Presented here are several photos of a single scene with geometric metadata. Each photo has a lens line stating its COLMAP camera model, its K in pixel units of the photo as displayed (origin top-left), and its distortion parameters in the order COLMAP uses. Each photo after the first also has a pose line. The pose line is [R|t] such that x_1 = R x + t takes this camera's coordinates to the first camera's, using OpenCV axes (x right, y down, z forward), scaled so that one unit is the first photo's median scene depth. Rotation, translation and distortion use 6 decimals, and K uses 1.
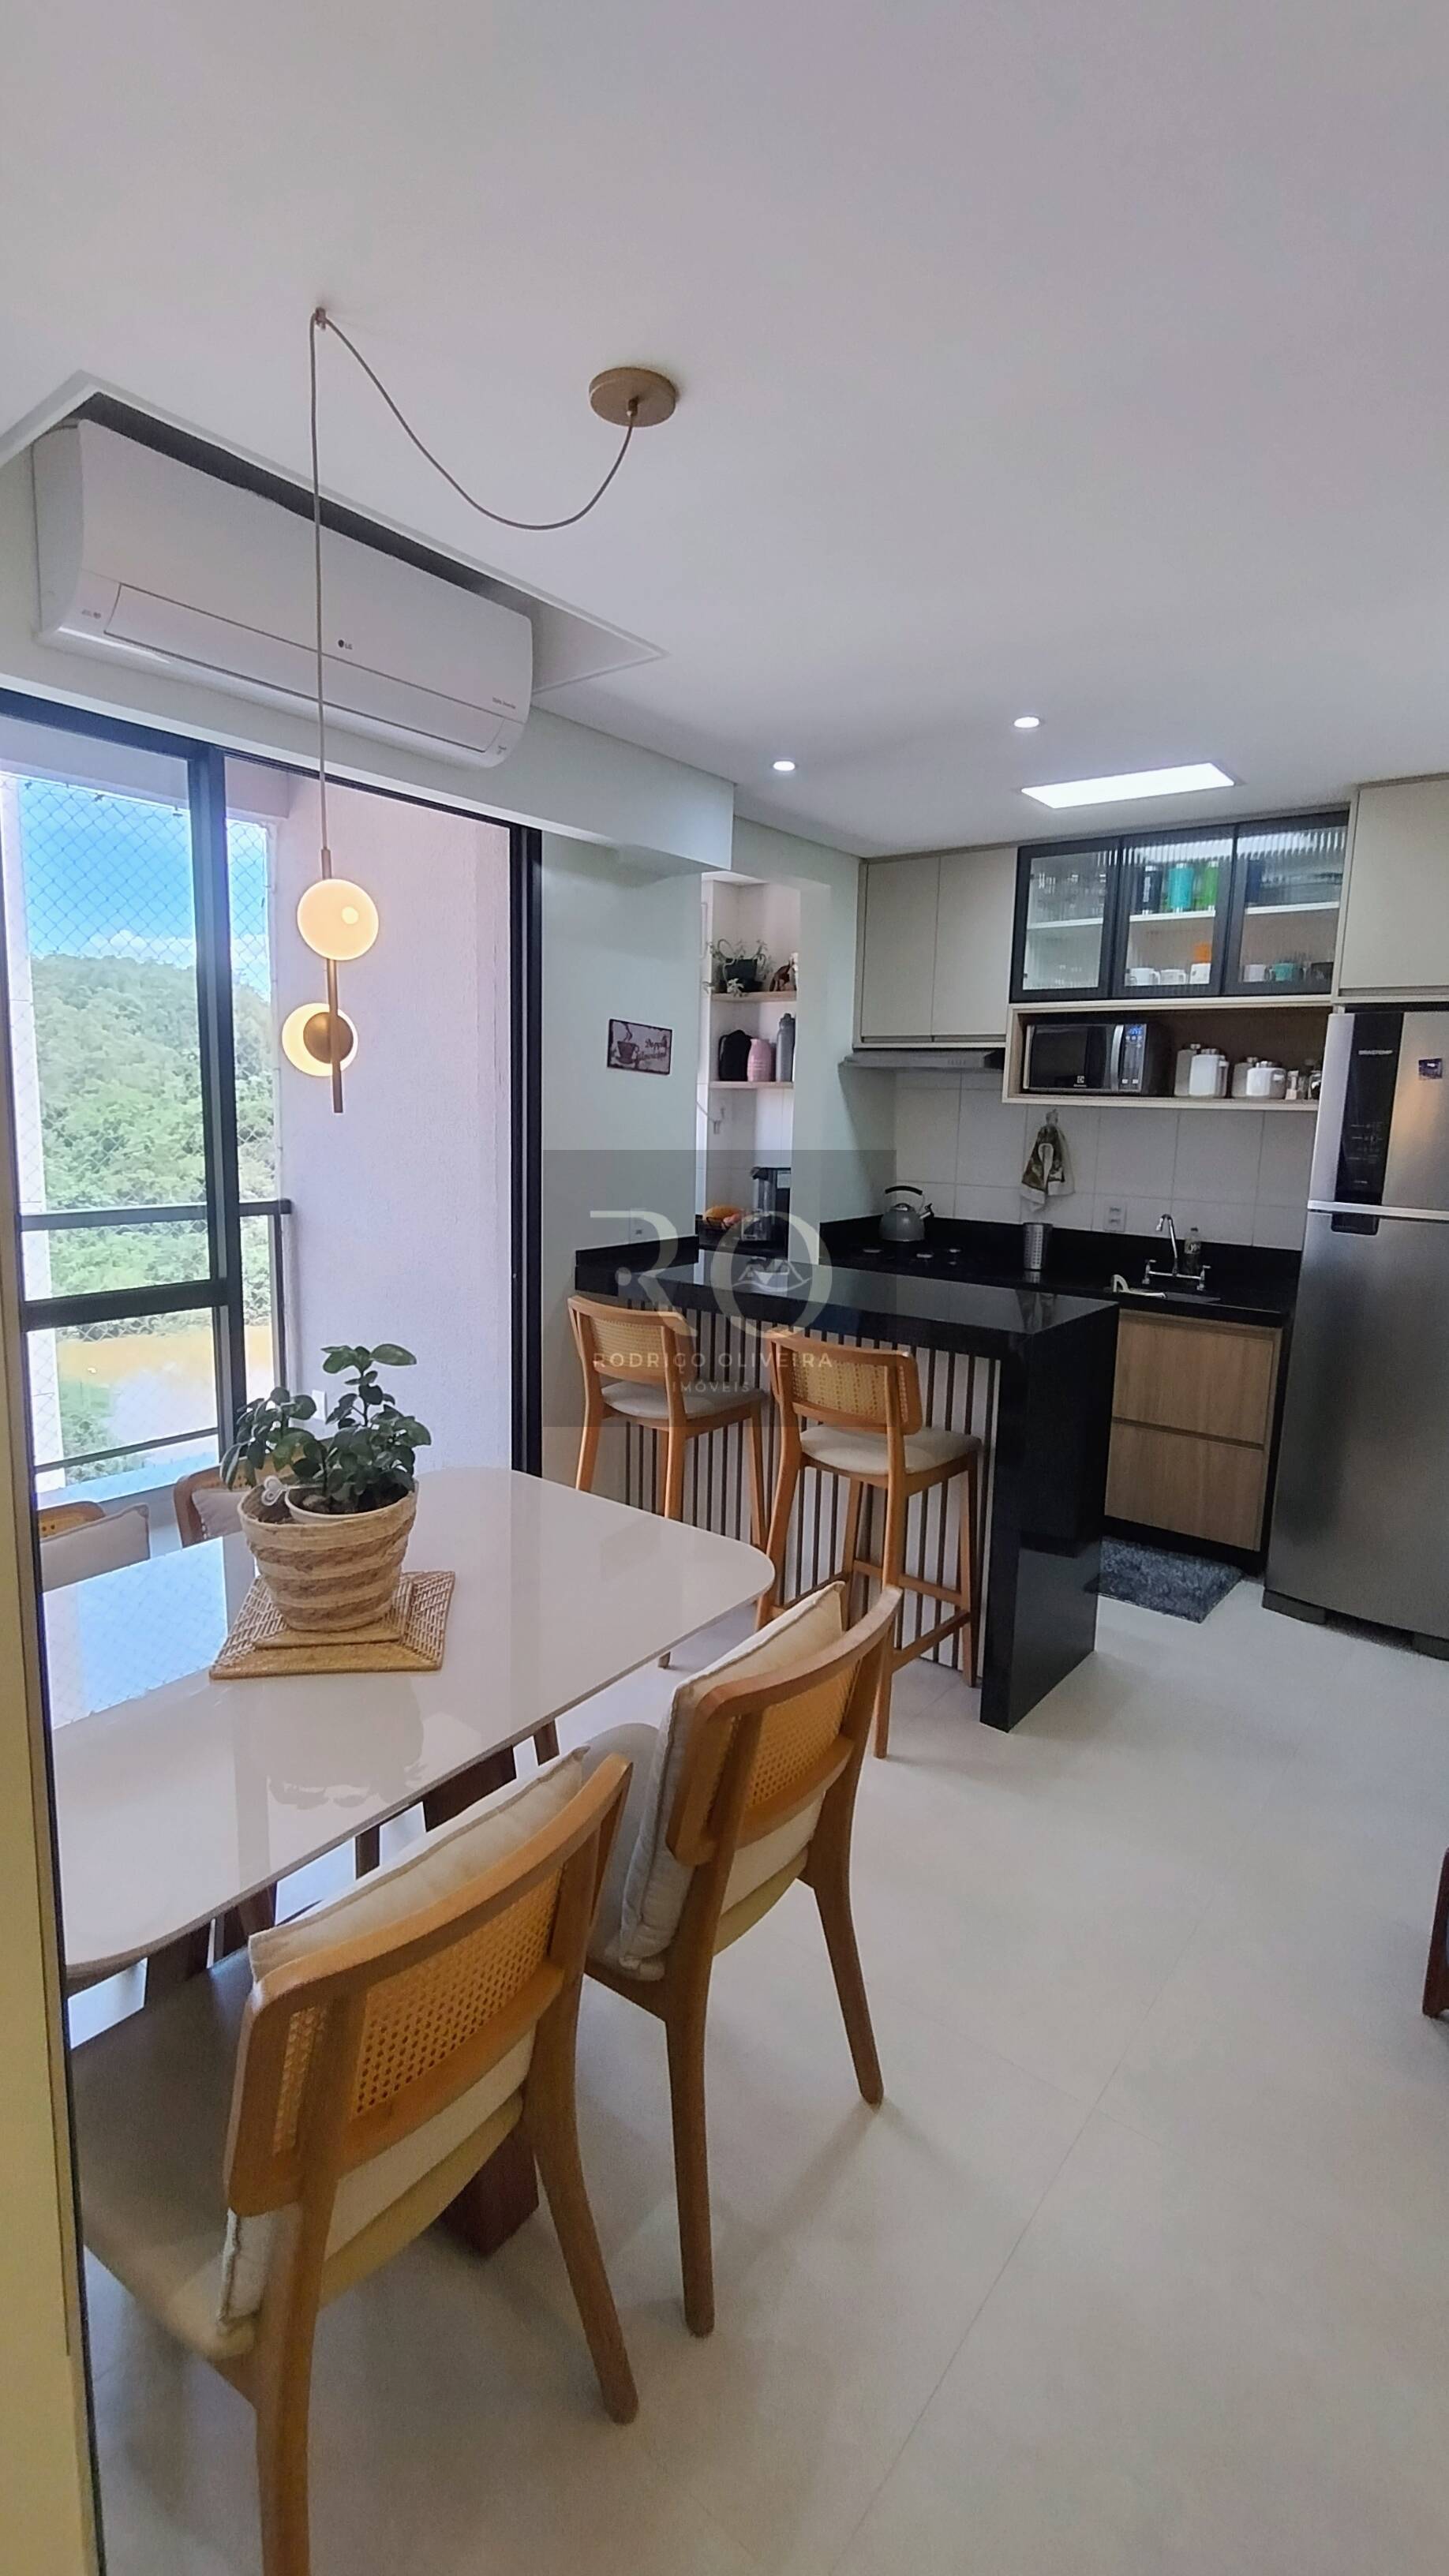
lens RADIAL K [[1170.0, 0, 728.0], [0, 1170.0, 1283.8], [0, 0, 1]] dist [-0.005591, 0.000367]
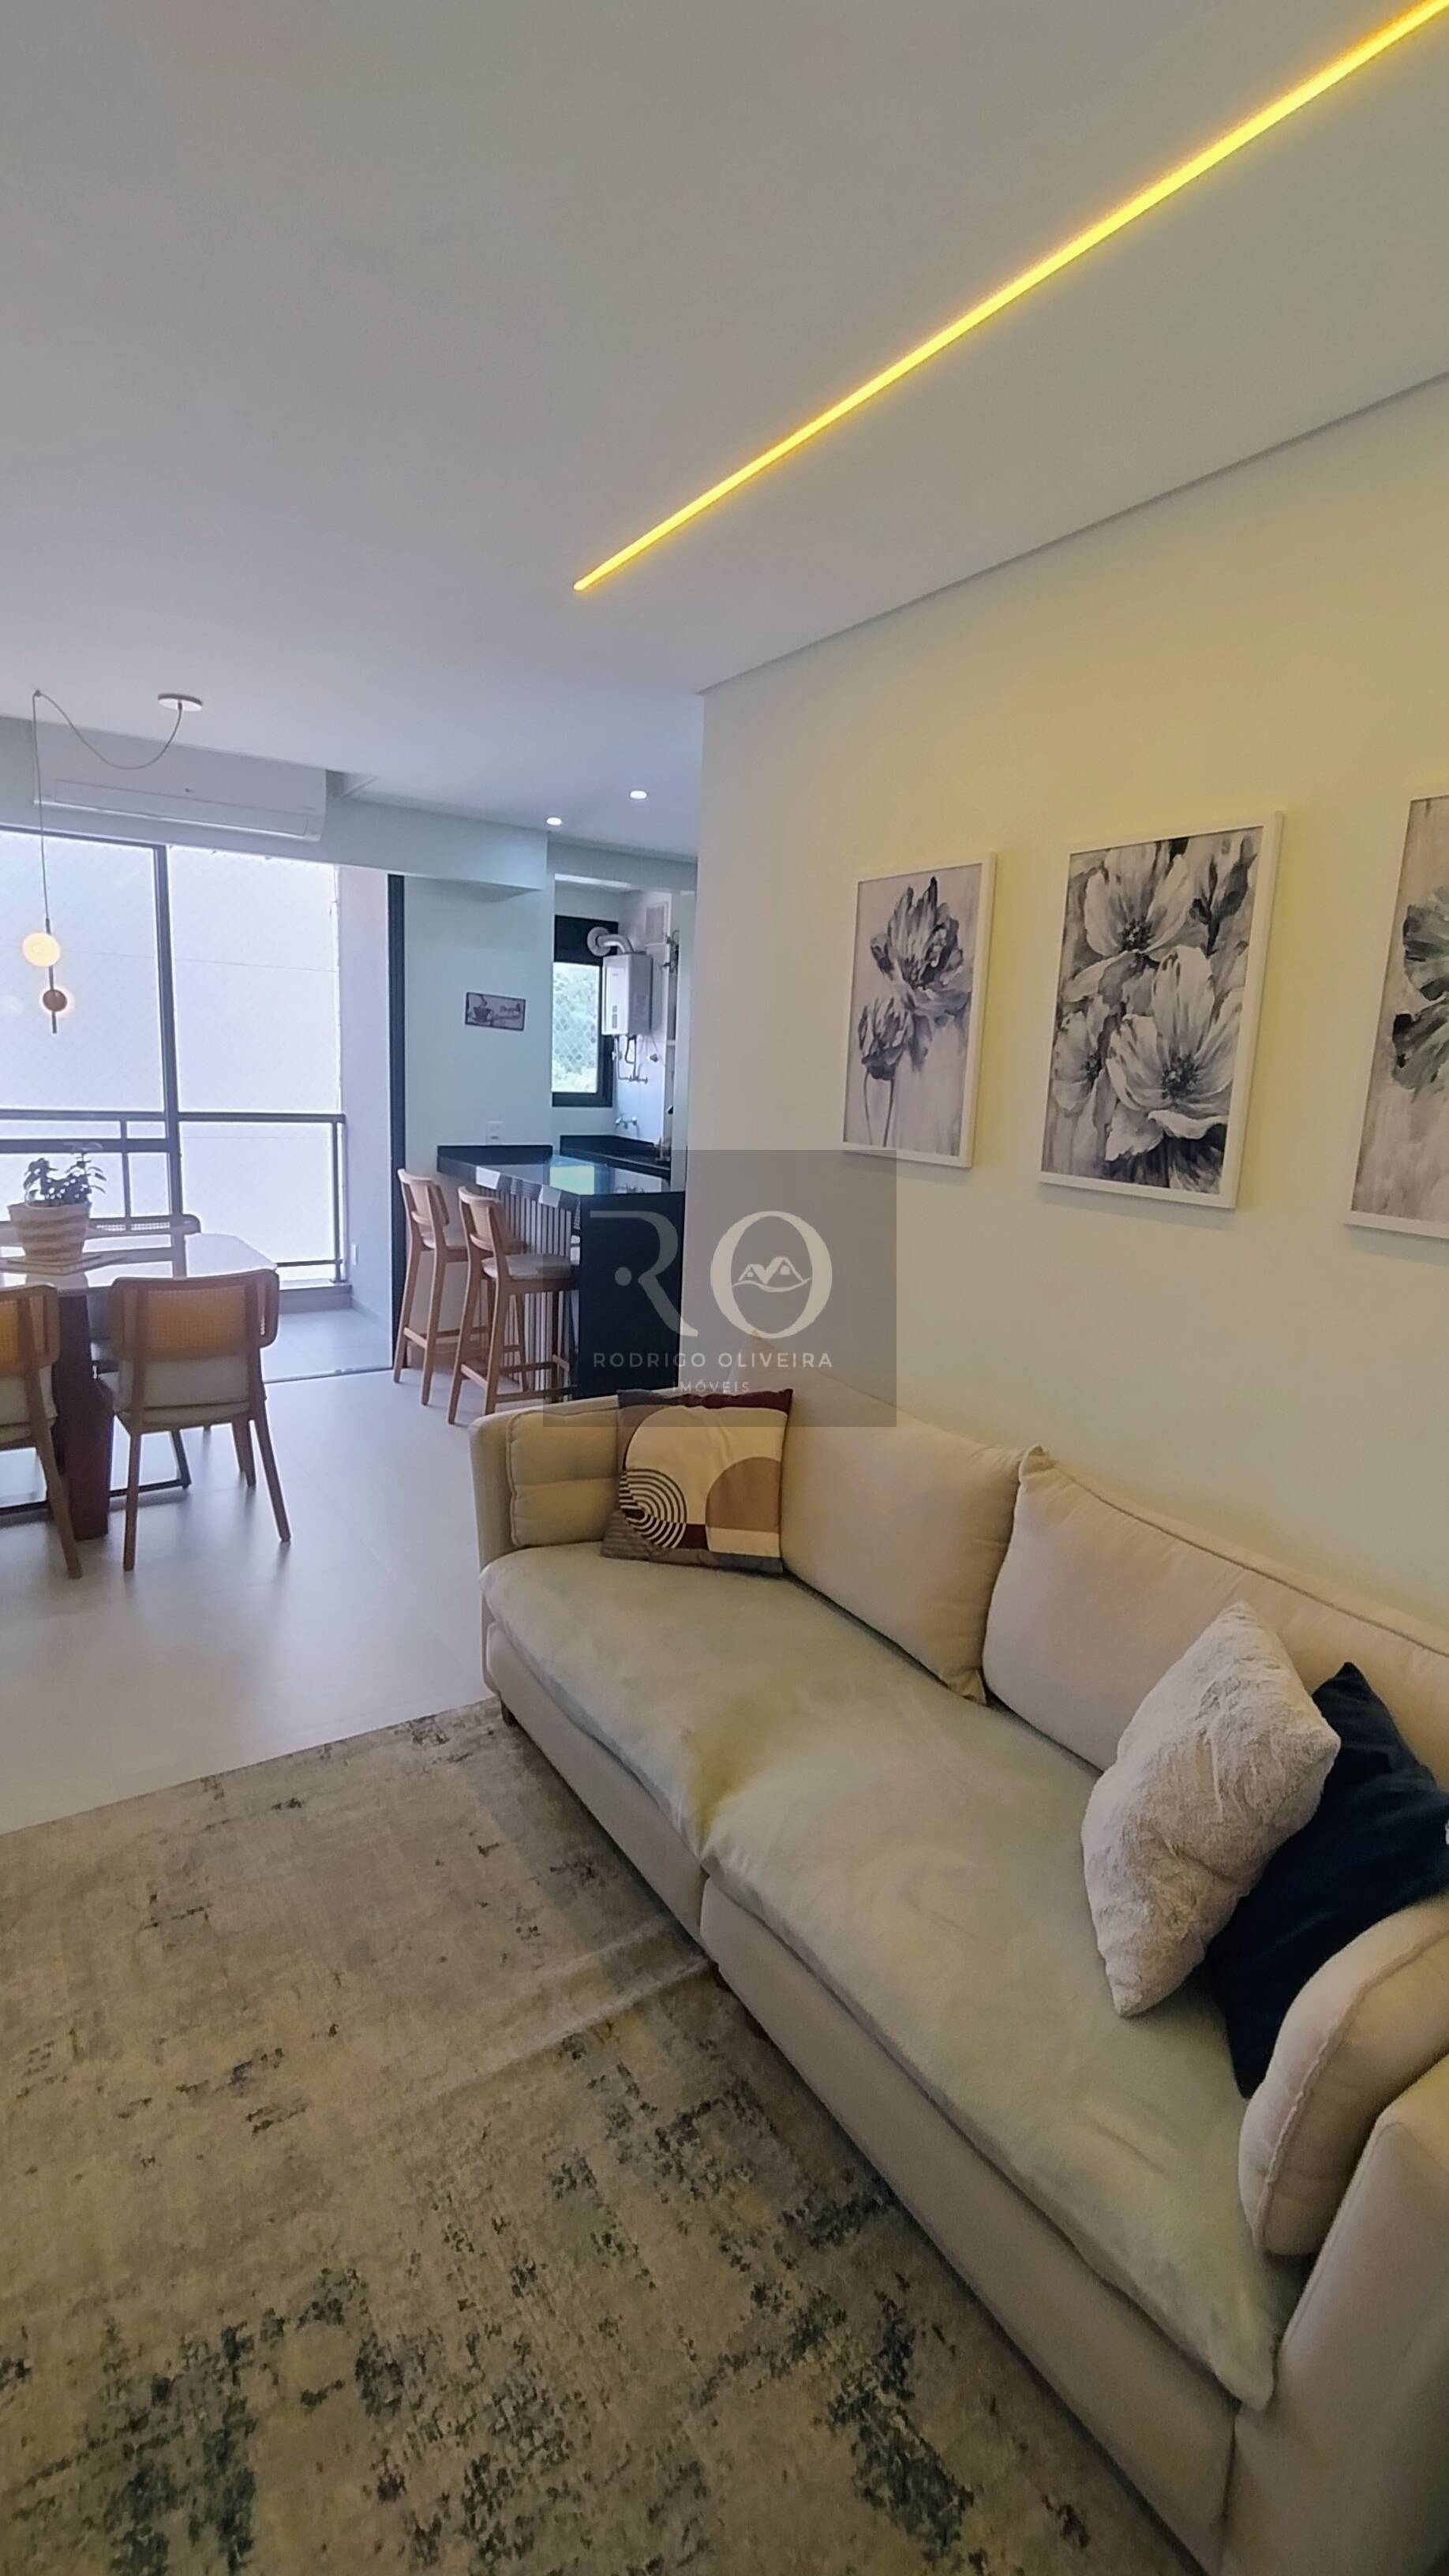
lens RADIAL K [[1172.0, 0, 719.1], [0, 1172.0, 1282.5], [0, 0, 1]] dist [-0.005205, 0.000495]
pose [[0.944753, 0.079708, -0.317945, 0.696528], [-0.072727, 0.996779, 0.033786, 0.069321], [0.319614, -0.008796, 0.947507, -0.318244]]
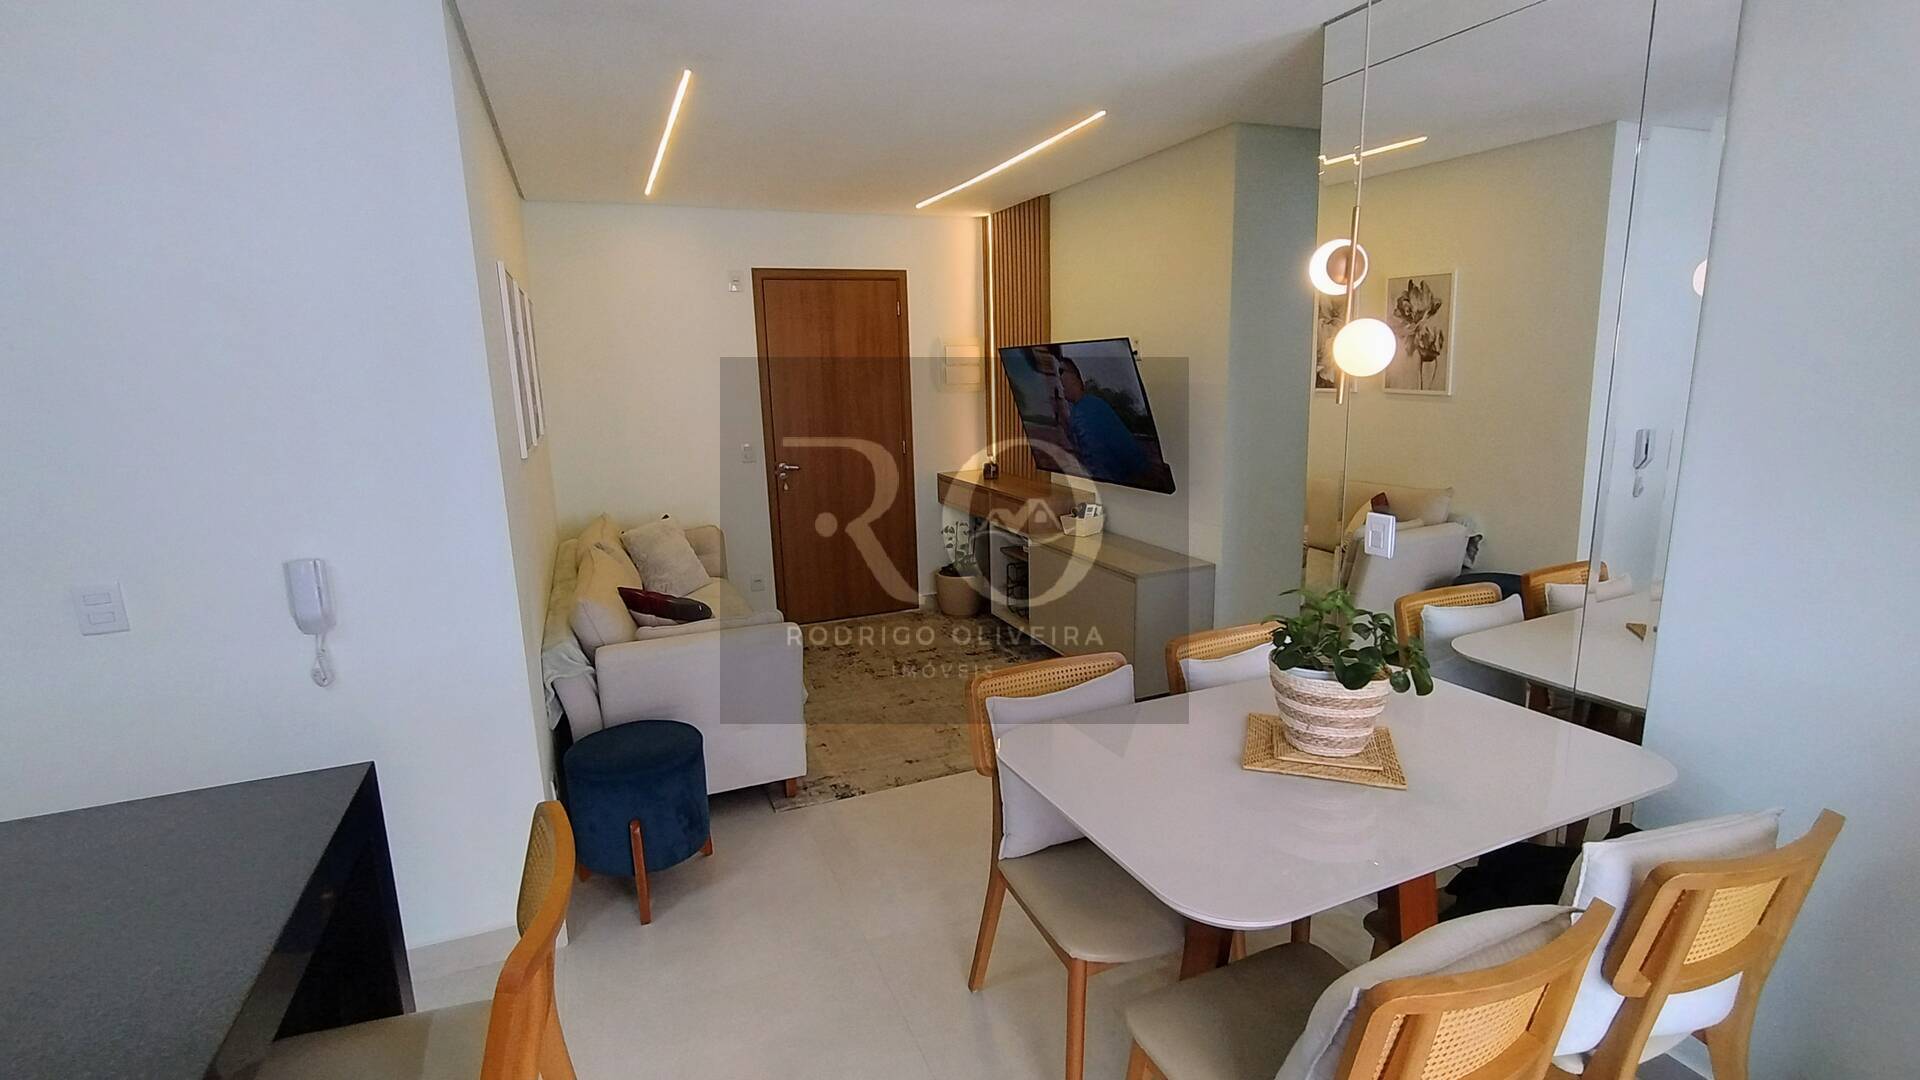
lens RADIAL K [[878.9, 0, 965.4], [0, 878.9, 544.9], [0, 0, 1]] dist [-0.005524, 0.001185]
pose [[-0.874578, -0.100421, 0.474372, -0.193488], [0.080022, 0.935012, 0.345468, -0.161055], [-0.478236, 0.340099, -0.809705, 0.885742]]
